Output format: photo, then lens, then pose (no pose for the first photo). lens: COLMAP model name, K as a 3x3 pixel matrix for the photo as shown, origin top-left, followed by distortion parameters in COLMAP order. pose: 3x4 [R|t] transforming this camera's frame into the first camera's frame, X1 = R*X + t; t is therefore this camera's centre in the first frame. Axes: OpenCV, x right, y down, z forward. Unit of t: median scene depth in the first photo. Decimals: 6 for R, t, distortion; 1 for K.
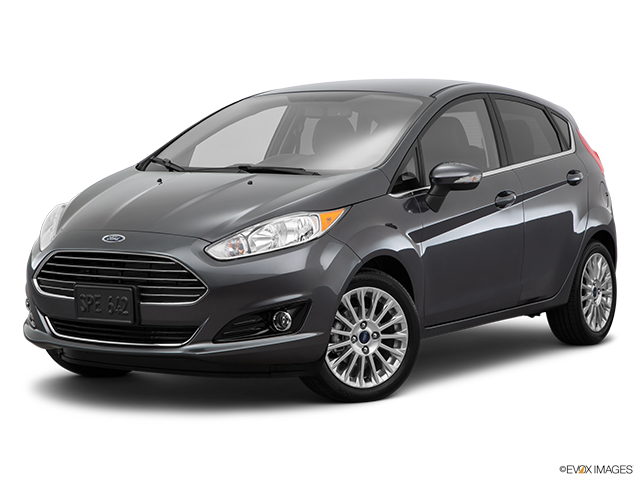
lens RADIAL K [[1606.3, 0, 320.0], [0, 1606.3, 240.0], [0, 0, 1]] dist [0.252372, -0.352611]
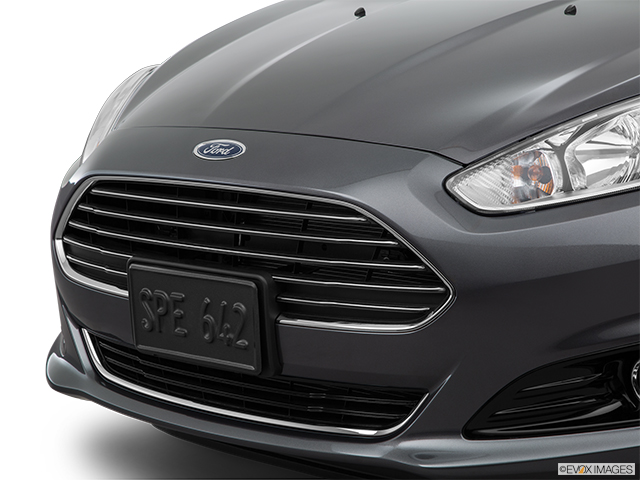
lens RADIAL K [[1606.3, 0, 320.0], [0, 1606.3, 240.0], [0, 0, 1]] dist [0.252372, -0.352611]
pose [[0.983486, 0.017801, -0.180106, -0.031735], [-0.004979, 0.997436, 0.071393, -0.007132], [0.180915, -0.069317, 0.981053, 0.602131]]
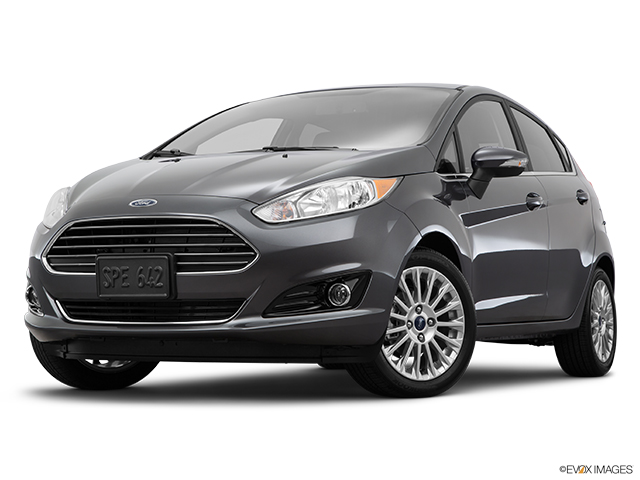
lens RADIAL K [[1465.6, 0, 320.0], [0, 1465.6, 240.0], [0, 0, 1]] dist [0.096785, 0.154539]
pose [[0.994672, 0.005425, 0.102952, -0.111631], [0.005683, 0.994212, -0.107289, 0.102095], [-0.102938, 0.107302, 0.988883, 0.202122]]
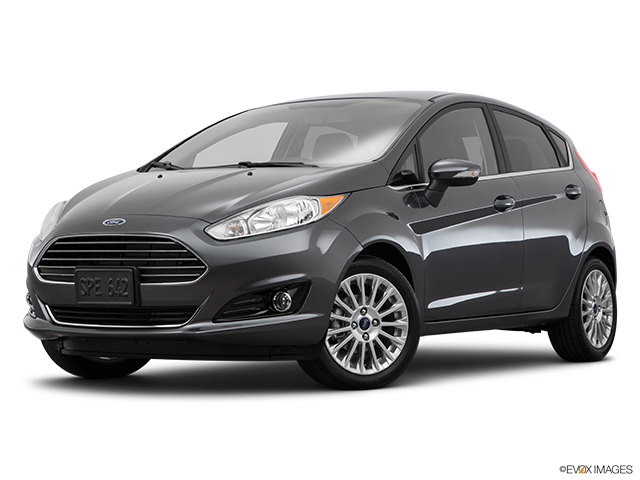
lens RADIAL K [[1606.3, 0, 320.0], [0, 1606.3, 240.0], [0, 0, 1]] dist [0.252372, -0.352611]
pose [[0.999992, -0.004078, -0.000371, 0.000488], [0.004041, 0.997415, -0.071738, 0.080699], [0.000662, 0.071736, 0.997423, -0.000295]]
